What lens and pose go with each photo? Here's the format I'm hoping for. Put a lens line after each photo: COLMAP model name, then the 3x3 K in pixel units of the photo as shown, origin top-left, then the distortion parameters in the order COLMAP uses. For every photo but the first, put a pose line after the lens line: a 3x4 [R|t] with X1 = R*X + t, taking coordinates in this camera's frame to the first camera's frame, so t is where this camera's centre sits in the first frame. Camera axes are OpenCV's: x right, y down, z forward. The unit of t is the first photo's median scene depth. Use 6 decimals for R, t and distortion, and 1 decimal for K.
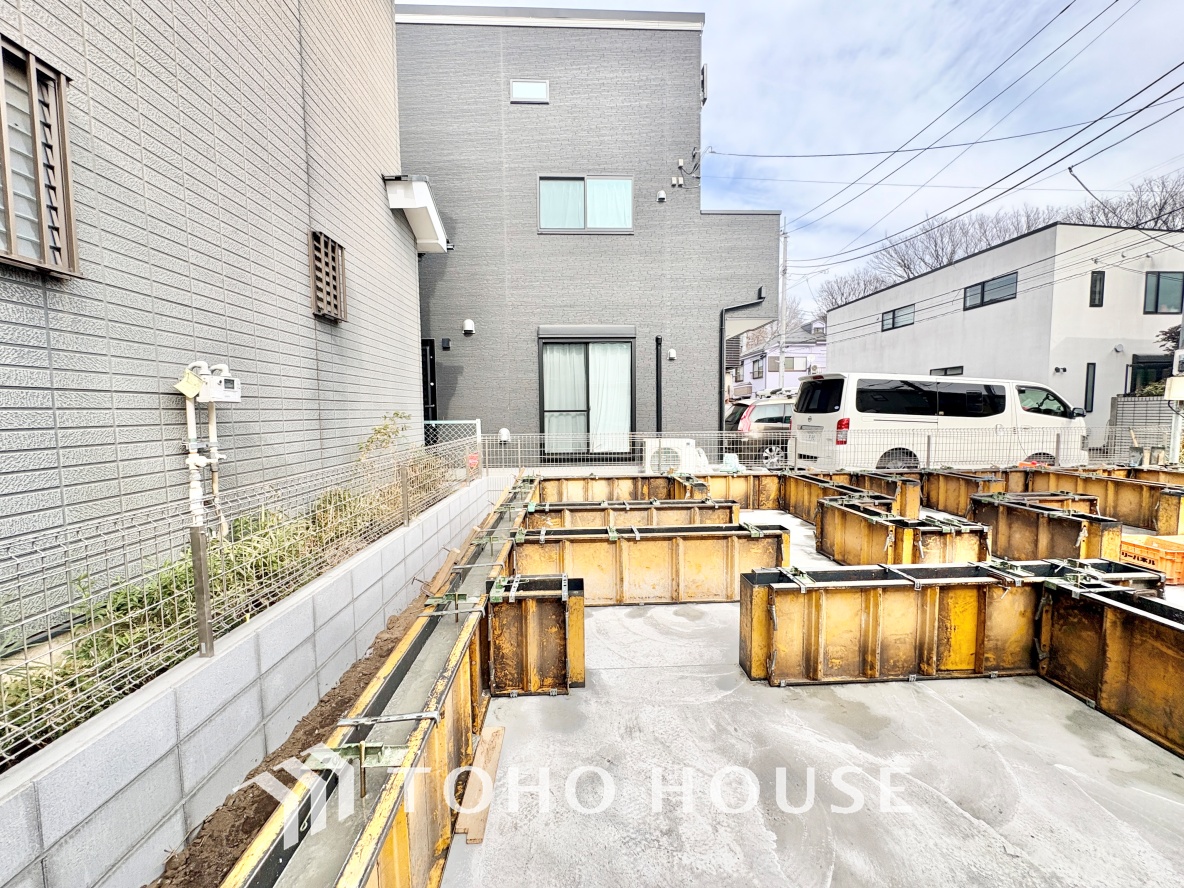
lens RADIAL K [[471.2, 0, 590.9], [0, 471.2, 444.0], [0, 0, 1]] dist [0.000428, -0.000190]
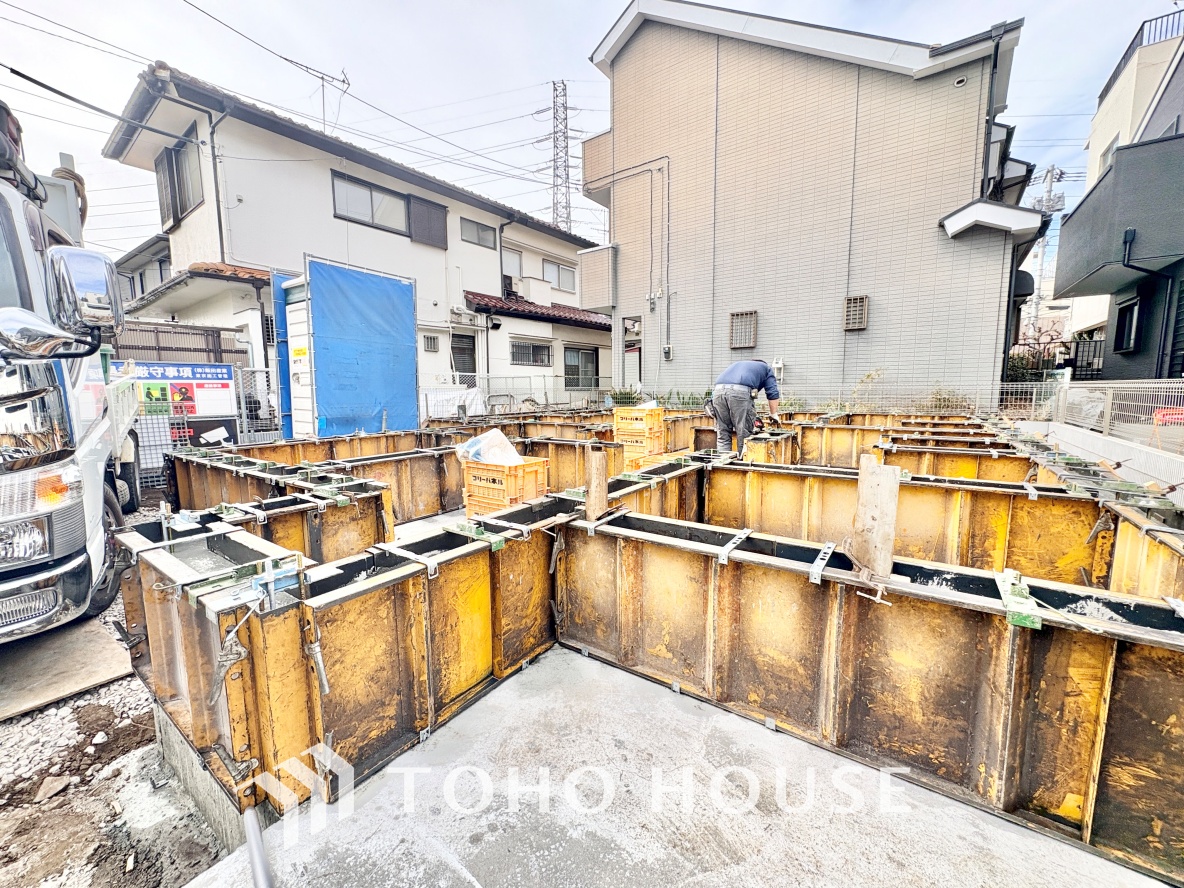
lens RADIAL K [[471.2, 0, 591.4], [0, 471.2, 444.1], [0, 0, 1]] dist [0.000569, -0.000194]
pose [[-0.614833, 0.107465, -0.781301, 2.123964], [-0.041193, 0.984944, 0.167892, -0.032819], [0.787581, 0.135409, -0.601149, 1.393512]]
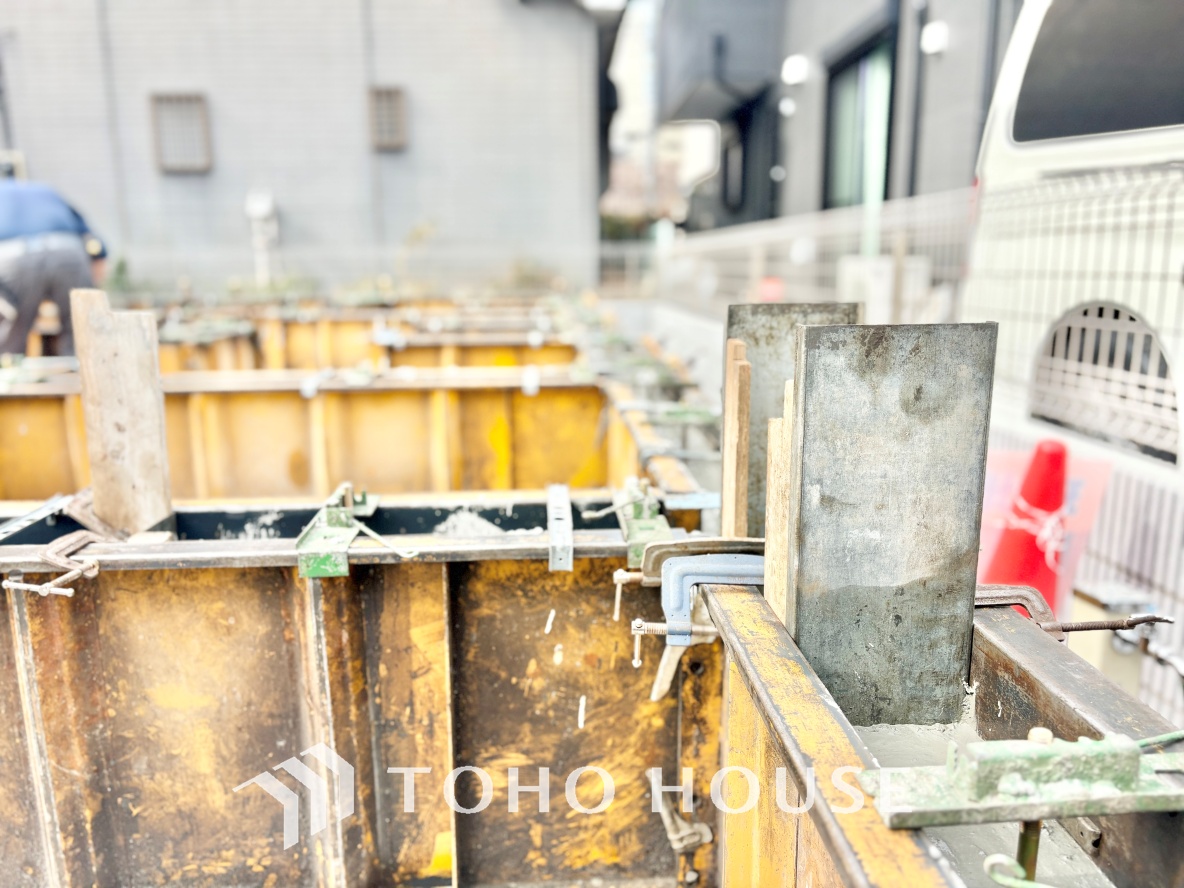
lens RADIAL K [[903.4, 0, 589.7], [0, 903.4, 449.6], [0, 0, 1]] dist [0.006137, 0.002555]
pose [[0.003146, 0.211617, -0.977348, 2.049063], [-0.061028, 0.975571, 0.211036, -0.001940], [0.998131, 0.058981, 0.015983, 1.500593]]
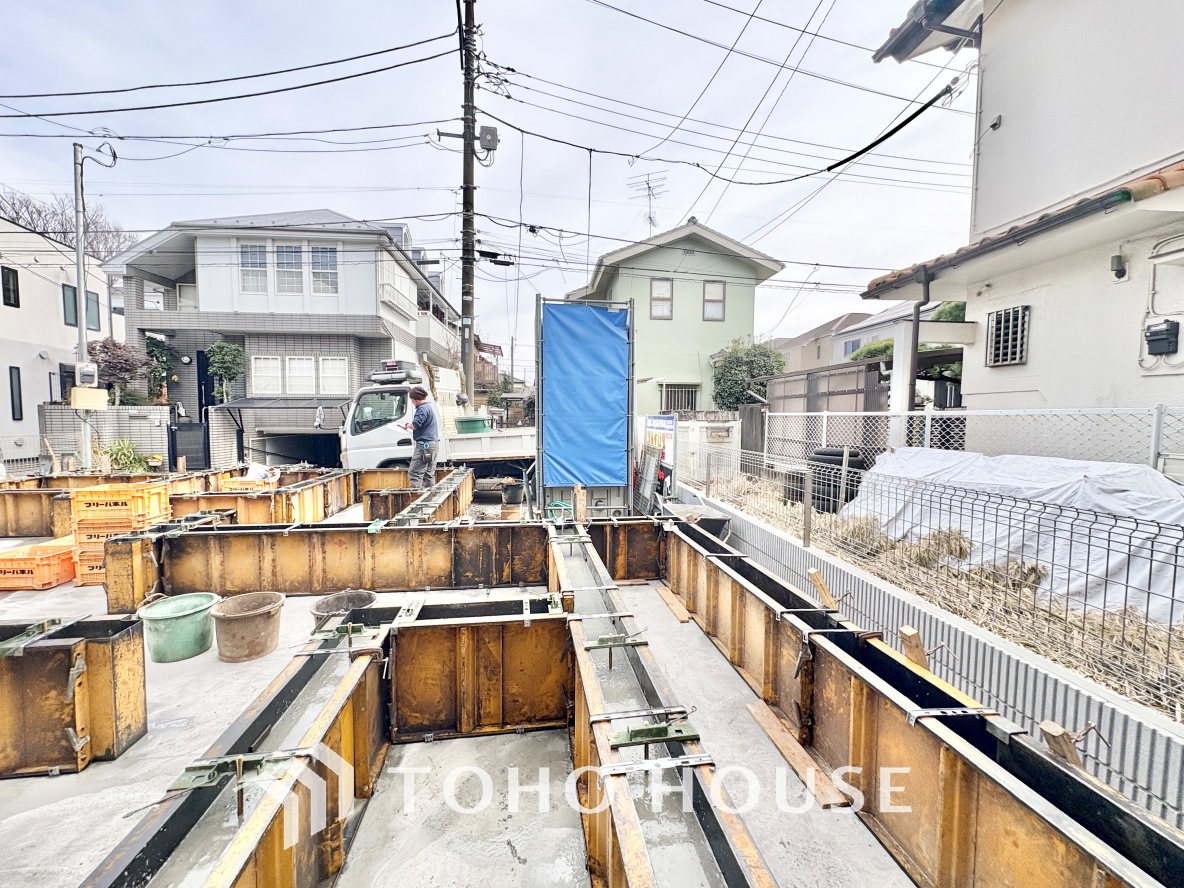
lens RADIAL K [[471.2, 0, 591.4], [0, 471.2, 444.1], [0, 0, 1]] dist [0.000569, -0.000194]
pose [[-0.099170, -0.049441, 0.993841, 0.088971], [0.065652, 0.996264, 0.056113, 0.004876], [-0.992902, 0.070812, -0.095554, -0.078789]]
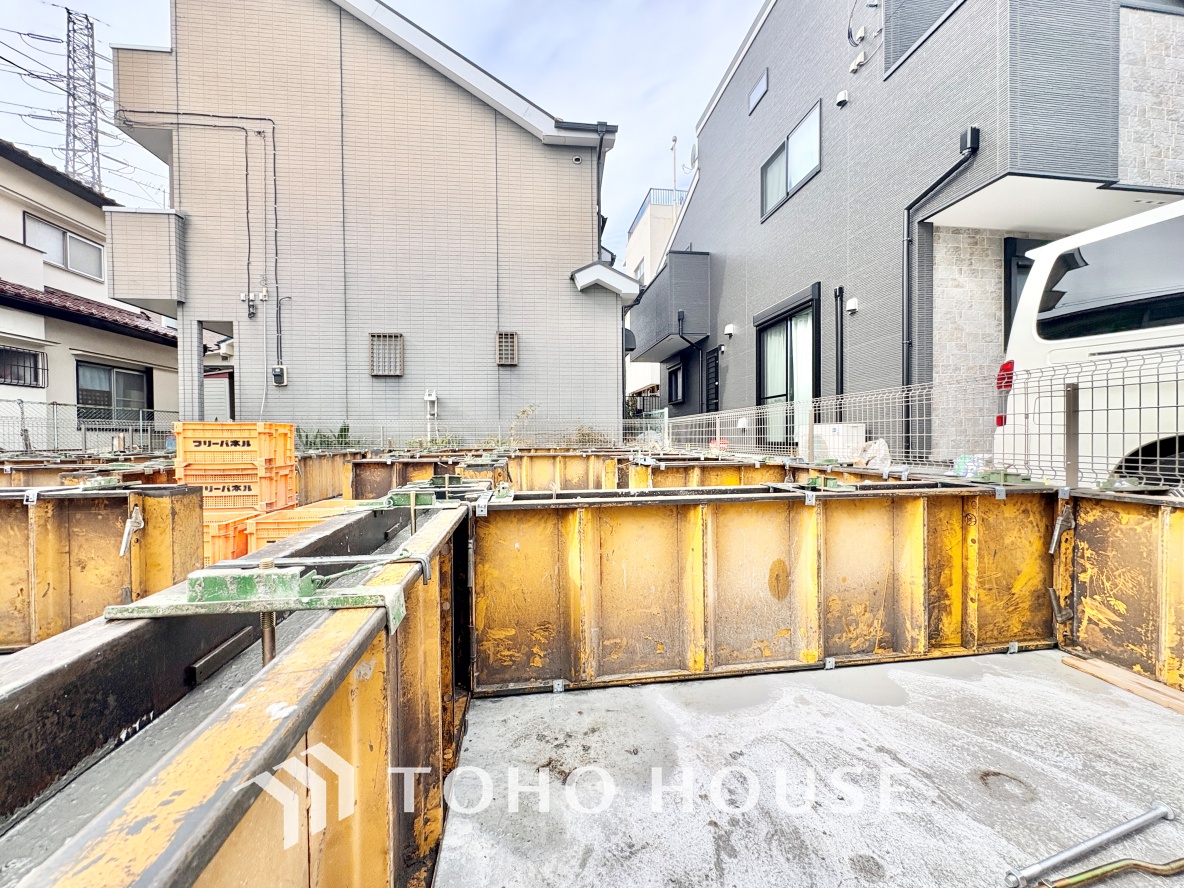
lens RADIAL K [[471.2, 0, 591.4], [0, 471.2, 444.1], [0, 0, 1]] dist [0.000569, -0.000194]
pose [[0.094973, 0.022637, -0.995222, 1.758522], [-0.063965, 0.997814, 0.016592, 0.063114], [0.993423, 0.062083, 0.096214, 1.152374]]
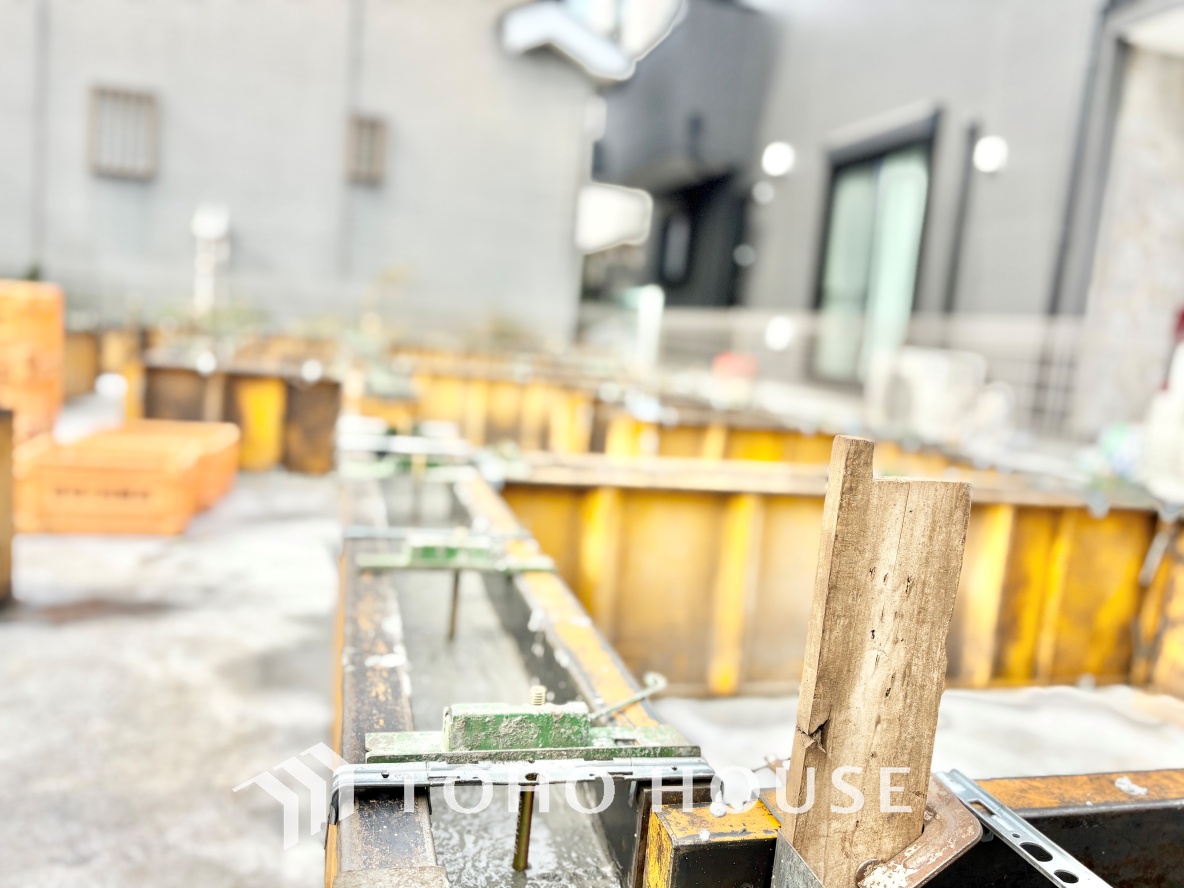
lens RADIAL K [[916.4, 0, 590.9], [0, 916.4, 441.7], [0, 0, 1]] dist [-0.001211, -0.002523]
pose [[0.205778, 0.148586, -0.967253, 1.906766], [-0.160752, 0.980112, 0.116362, 0.033835], [0.965305, 0.131543, 0.225571, 1.061432]]
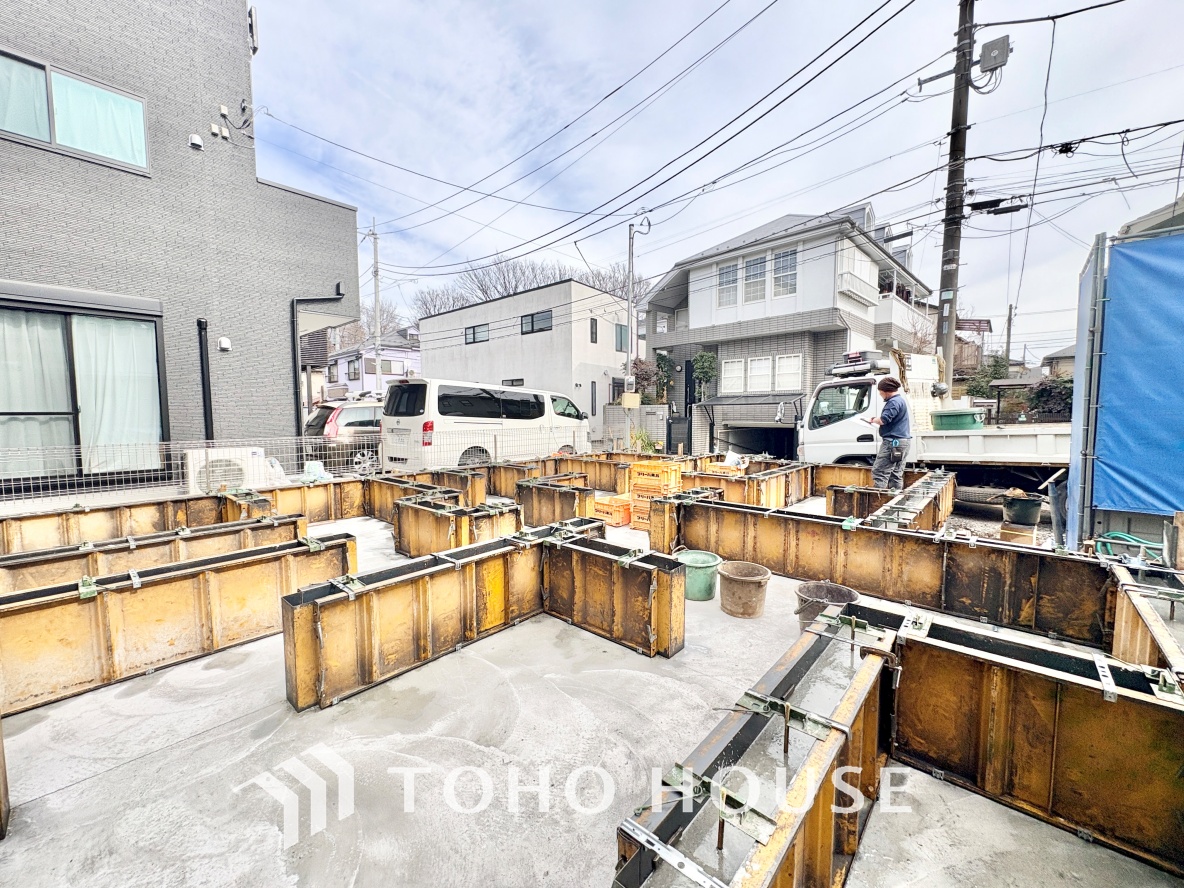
lens RADIAL K [[471.2, 0, 591.4], [0, 471.2, 444.1], [0, 0, 1]] dist [0.000569, -0.000194]
pose [[0.700547, -0.043819, 0.712260, 0.061407], [0.048451, 0.998730, 0.013789, 0.002033], [-0.711960, 0.024850, 0.701780, -0.024895]]
